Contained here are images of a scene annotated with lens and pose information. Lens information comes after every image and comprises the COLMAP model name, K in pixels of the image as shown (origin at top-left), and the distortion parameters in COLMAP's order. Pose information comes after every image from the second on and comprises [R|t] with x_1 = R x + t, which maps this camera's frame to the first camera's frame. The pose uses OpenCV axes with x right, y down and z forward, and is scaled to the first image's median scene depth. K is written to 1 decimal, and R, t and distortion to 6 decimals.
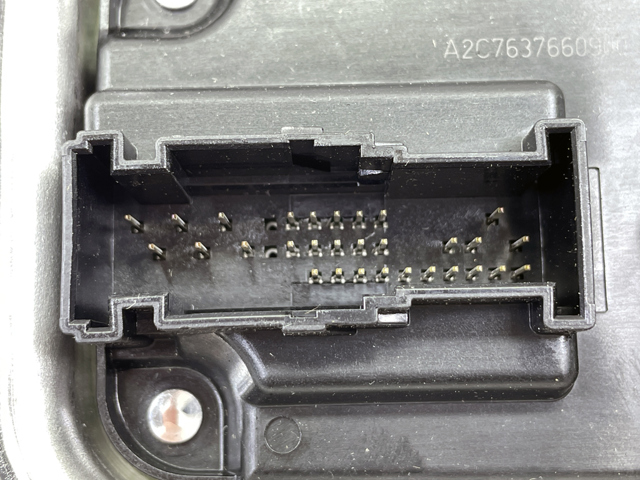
lens RADIAL K [[975.2, 0, 320.0], [0, 975.2, 240.0], [0, 0, 1]] dist [0.081821, -0.150509]
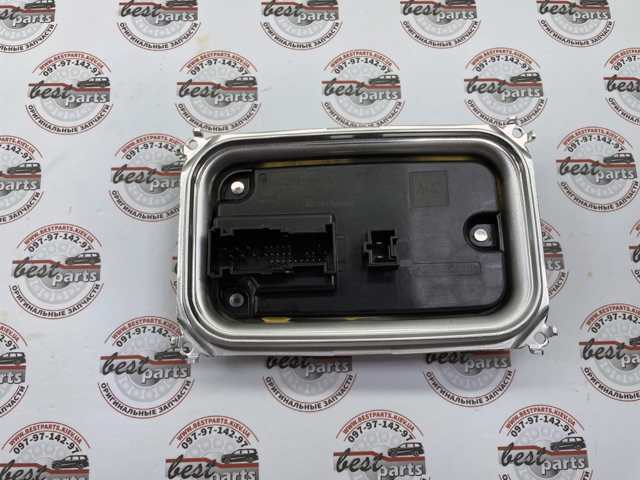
lens RADIAL K [[473.1, 0, 320.0], [0, 473.1, 240.0], [0, 0, 1]] dist [0.084602, -0.134048]
pose [[0.999756, -0.011552, -0.018836, 0.227266], [0.010170, 0.997362, -0.071875, 0.086484], [0.019617, 0.071666, 0.997236, -0.911067]]
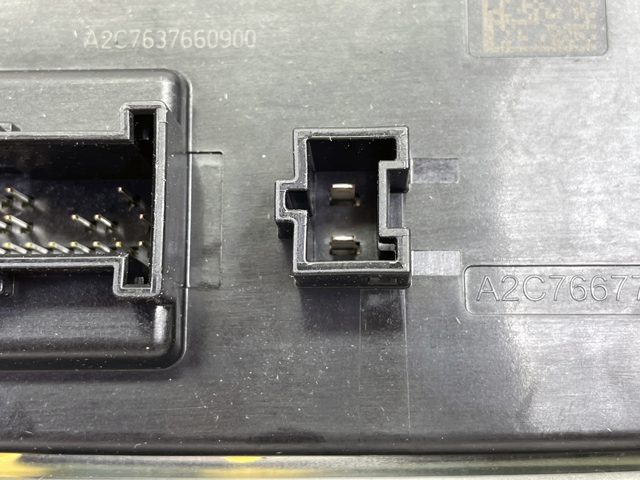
lens RADIAL K [[975.2, 0, 320.0], [0, 975.2, 240.0], [0, 0, 1]] dist [0.081821, -0.150509]
pose [[0.999379, 0.011999, -0.033128, 0.441672], [-0.012903, 0.999546, -0.027220, 0.050203], [0.032786, 0.027630, 0.999080, -0.049217]]
